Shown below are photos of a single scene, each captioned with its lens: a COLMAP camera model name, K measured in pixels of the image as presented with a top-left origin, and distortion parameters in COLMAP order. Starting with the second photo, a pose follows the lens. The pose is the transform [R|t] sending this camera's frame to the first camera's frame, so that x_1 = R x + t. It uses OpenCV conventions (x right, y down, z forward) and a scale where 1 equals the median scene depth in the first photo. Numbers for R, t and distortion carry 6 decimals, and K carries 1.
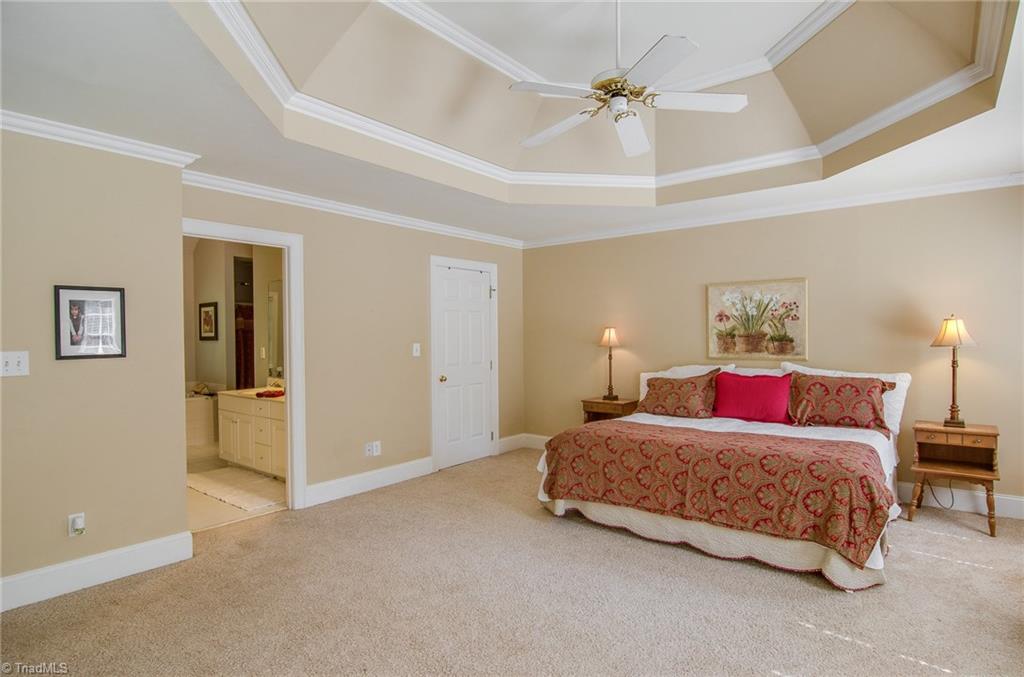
lens RADIAL K [[549.9, 0, 510.0], [0, 549.9, 345.3], [0, 0, 1]] dist [-0.000399, -0.000069]
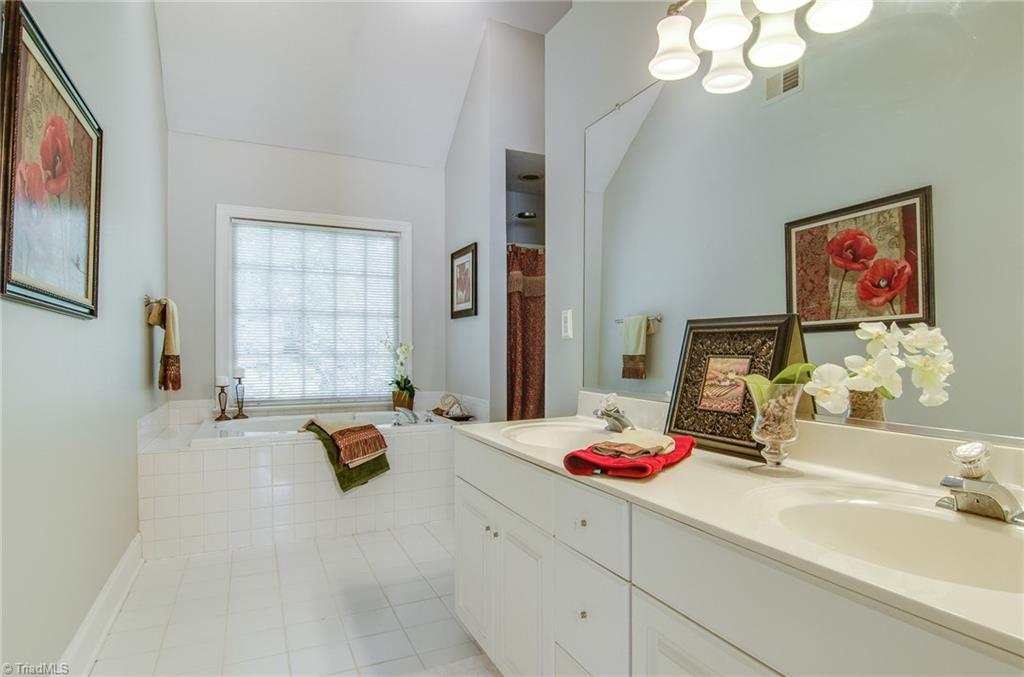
lens RADIAL K [[549.9, 0, 510.0], [0, 549.9, 345.3], [0, 0, 1]] dist [-0.000399, -0.000069]
pose [[0.890829, -0.000281, -0.454338, -0.262655], [-0.010141, 0.999738, -0.020501, 0.030280], [0.454225, 0.022870, 0.890593, 0.542742]]
